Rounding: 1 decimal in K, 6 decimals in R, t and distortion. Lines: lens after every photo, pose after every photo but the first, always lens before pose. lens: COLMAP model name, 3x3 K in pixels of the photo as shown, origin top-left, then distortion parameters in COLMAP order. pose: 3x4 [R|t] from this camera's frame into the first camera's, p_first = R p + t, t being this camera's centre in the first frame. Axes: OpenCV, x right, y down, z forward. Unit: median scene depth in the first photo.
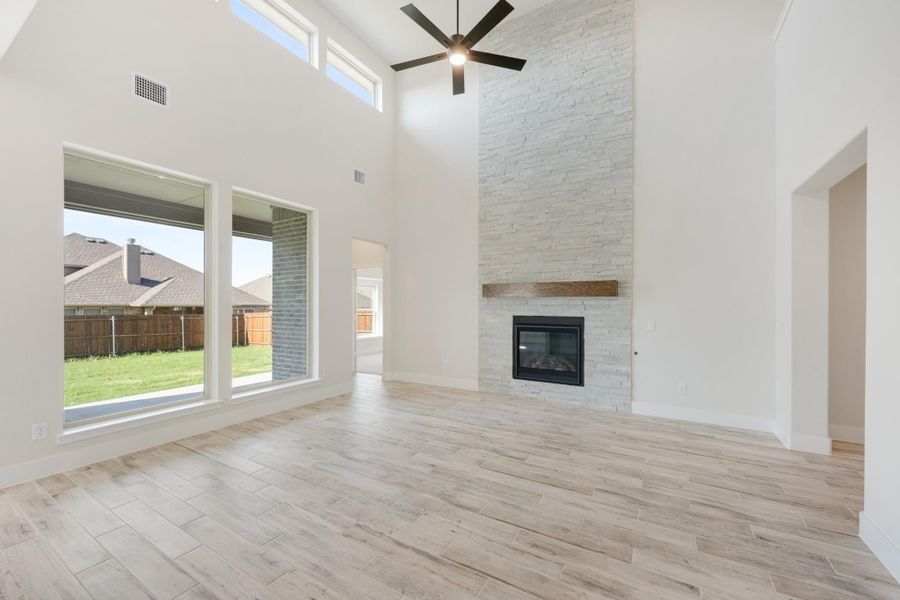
lens RADIAL K [[360.7, 0, 449.5], [0, 360.7, 304.1], [0, 0, 1]] dist [-0.000369, -0.000129]
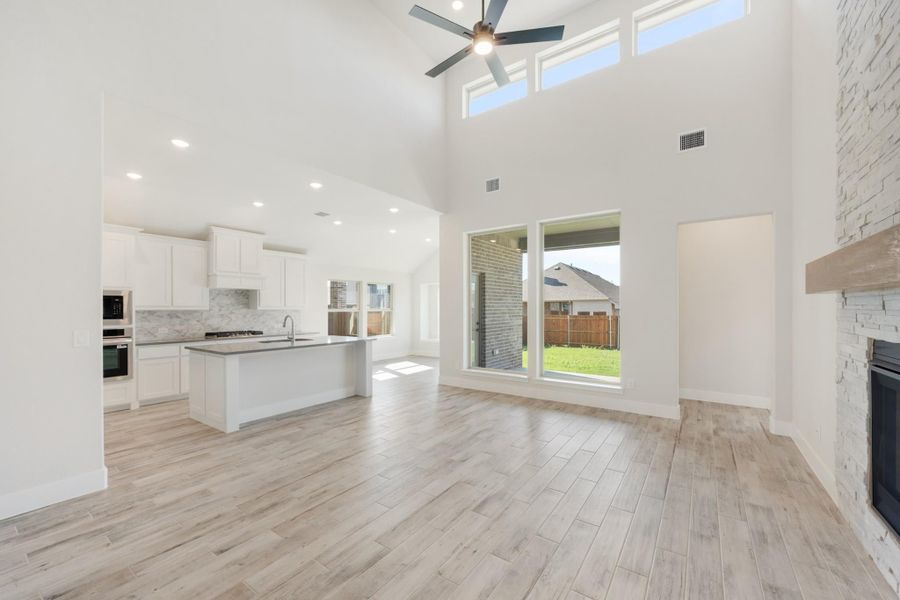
lens RADIAL K [[360.7, 0, 449.5], [0, 360.7, 304.1], [0, 0, 1]] dist [-0.000369, -0.000129]
pose [[-0.078093, -0.013264, -0.996858, 0.632260], [0.001726, 0.999908, -0.013439, 0.000768], [0.996945, -0.002770, -0.078063, 0.645986]]
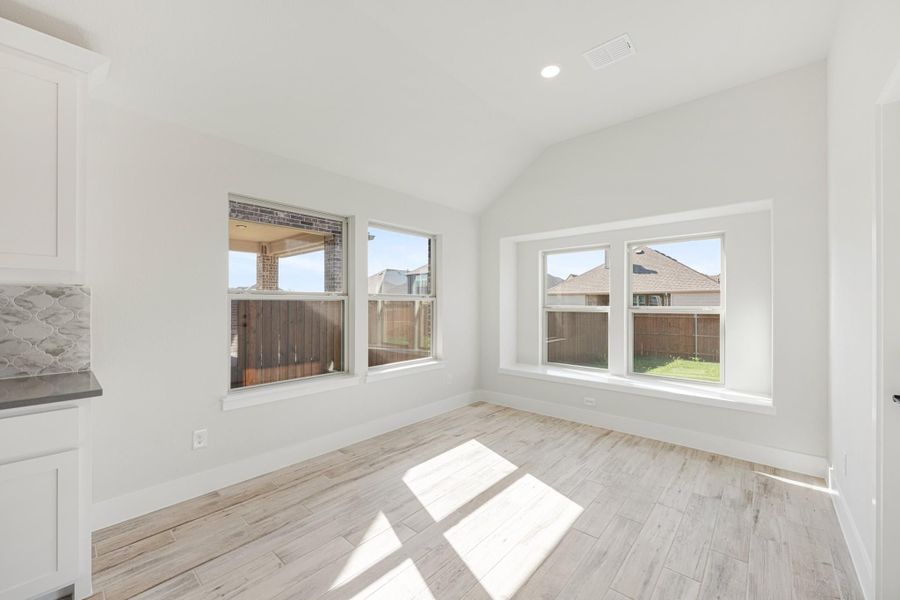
lens RADIAL K [[360.7, 0, 449.5], [0, 360.7, 304.1], [0, 0, 1]] dist [-0.000369, -0.000129]
pose [[-0.188703, -0.000081, -0.982034, -0.568170], [-0.003204, 0.999995, 0.000533, 0.020082], [0.982029, 0.003247, -0.188702, 0.352004]]
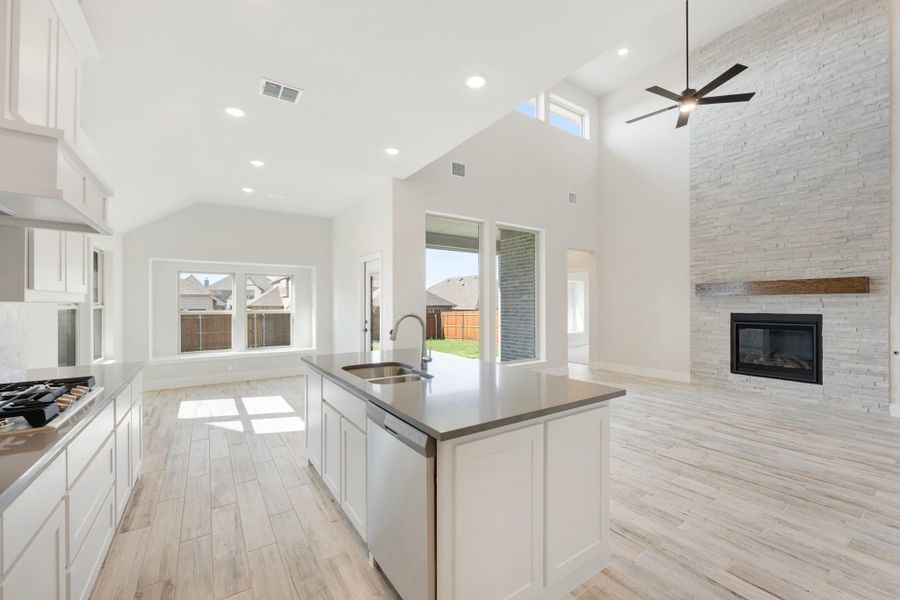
lens RADIAL K [[360.7, 0, 449.5], [0, 360.7, 304.1], [0, 0, 1]] dist [-0.000369, -0.000129]
pose [[0.904808, -0.003672, -0.425803, -0.129716], [0.002876, 0.999993, -0.002512, 0.006854], [0.425809, 0.001049, 0.904812, -0.328452]]
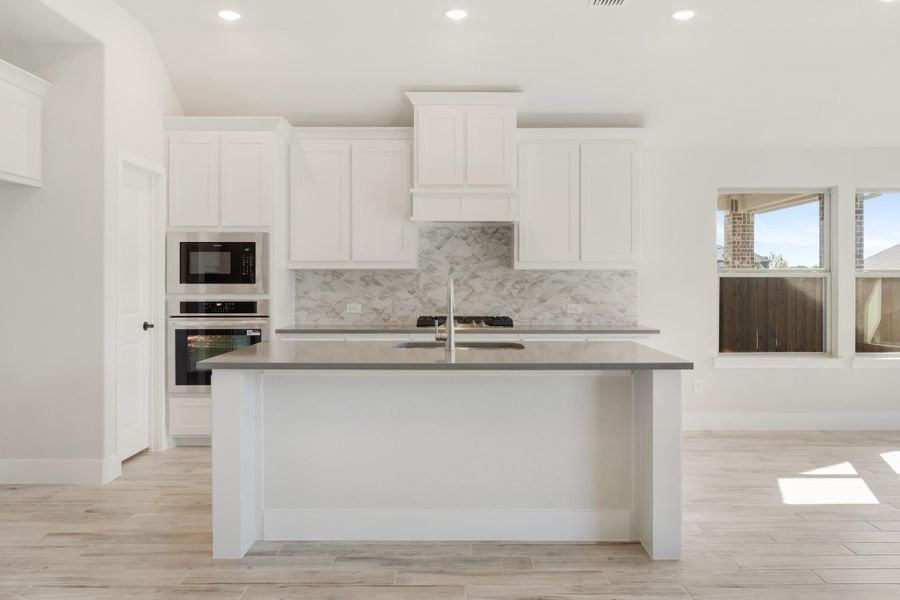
lens RADIAL K [[707.7, 0, 454.4], [0, 707.7, 274.1], [0, 0, 1]] dist [0.000012, 0.001442]
pose [[-0.857101, -0.006974, -0.515101, 0.007612], [-0.003082, 0.999960, -0.008411, 0.020731], [0.515139, -0.005622, -0.857088, 0.760564]]
